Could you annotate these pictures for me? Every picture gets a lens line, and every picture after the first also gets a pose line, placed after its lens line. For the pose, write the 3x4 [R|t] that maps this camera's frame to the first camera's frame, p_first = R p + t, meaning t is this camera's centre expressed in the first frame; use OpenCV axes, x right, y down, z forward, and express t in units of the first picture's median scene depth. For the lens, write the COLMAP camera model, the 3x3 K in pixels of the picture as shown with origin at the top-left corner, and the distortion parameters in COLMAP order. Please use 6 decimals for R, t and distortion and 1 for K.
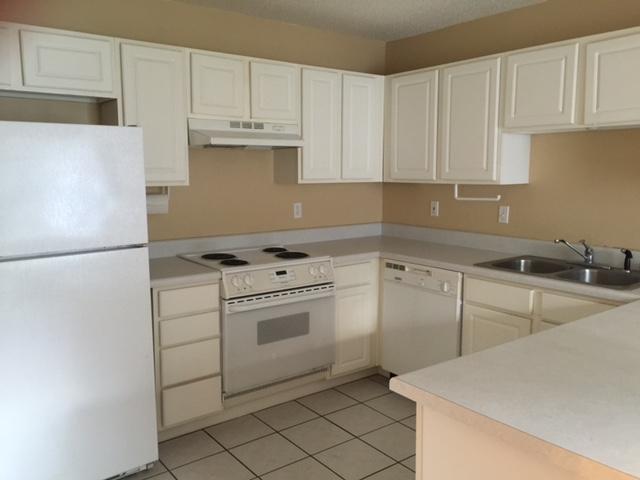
lens RADIAL K [[548.0, 0, 320.0], [0, 548.0, 240.0], [0, 0, 1]] dist [0.074637, -0.102693]
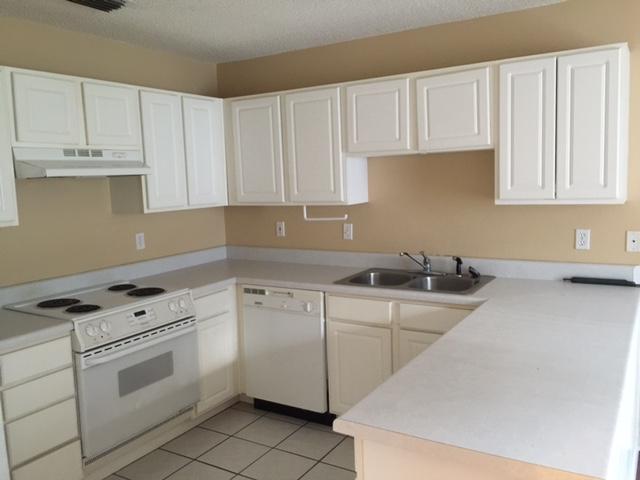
lens RADIAL K [[548.0, 0, 320.0], [0, 548.0, 240.0], [0, 0, 1]] dist [0.074637, -0.102693]
pose [[0.930881, -0.074842, 0.357575, -0.108184], [0.080874, 0.996722, -0.001924, -0.035186], [-0.356259, 0.030710, 0.933882, 0.028932]]
